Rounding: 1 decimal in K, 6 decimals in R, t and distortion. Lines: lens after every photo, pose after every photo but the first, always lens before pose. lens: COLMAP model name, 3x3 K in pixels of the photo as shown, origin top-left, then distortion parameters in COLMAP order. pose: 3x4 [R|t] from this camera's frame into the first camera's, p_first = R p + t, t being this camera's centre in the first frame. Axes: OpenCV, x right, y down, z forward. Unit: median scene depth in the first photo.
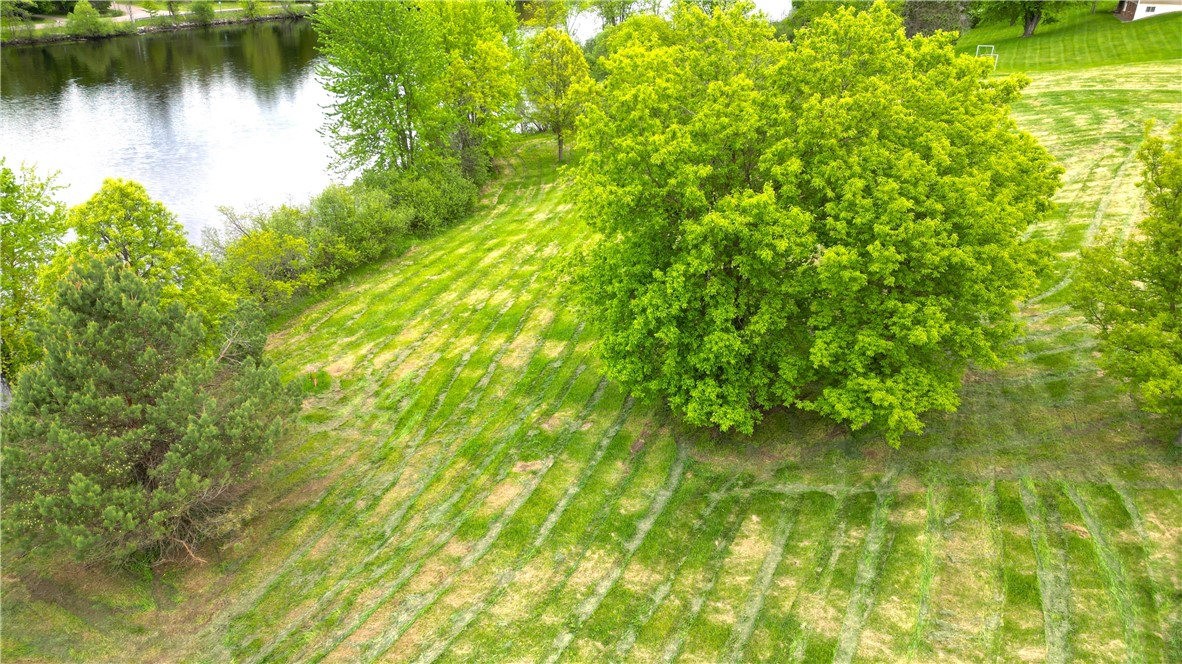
lens RADIAL K [[827.1, 0, 599.2], [0, 827.1, 340.6], [0, 0, 1]] dist [0.088300, -0.087104]
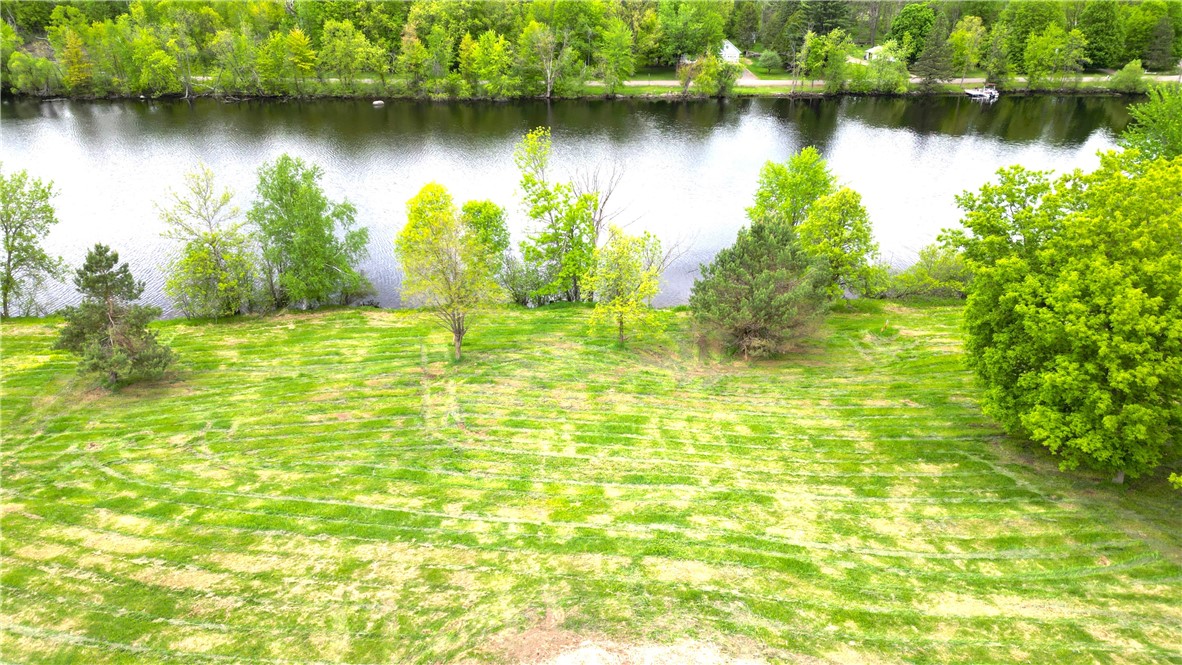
lens RADIAL K [[827.1, 0, 601.3], [0, 827.1, 335.4], [0, 0, 1]] dist [0.088300, -0.087104]
pose [[0.417807, 0.352380, -0.837416, 0.161033], [-0.392938, 0.901141, 0.183149, -0.004469], [0.819168, 0.252532, 0.514967, -0.059199]]
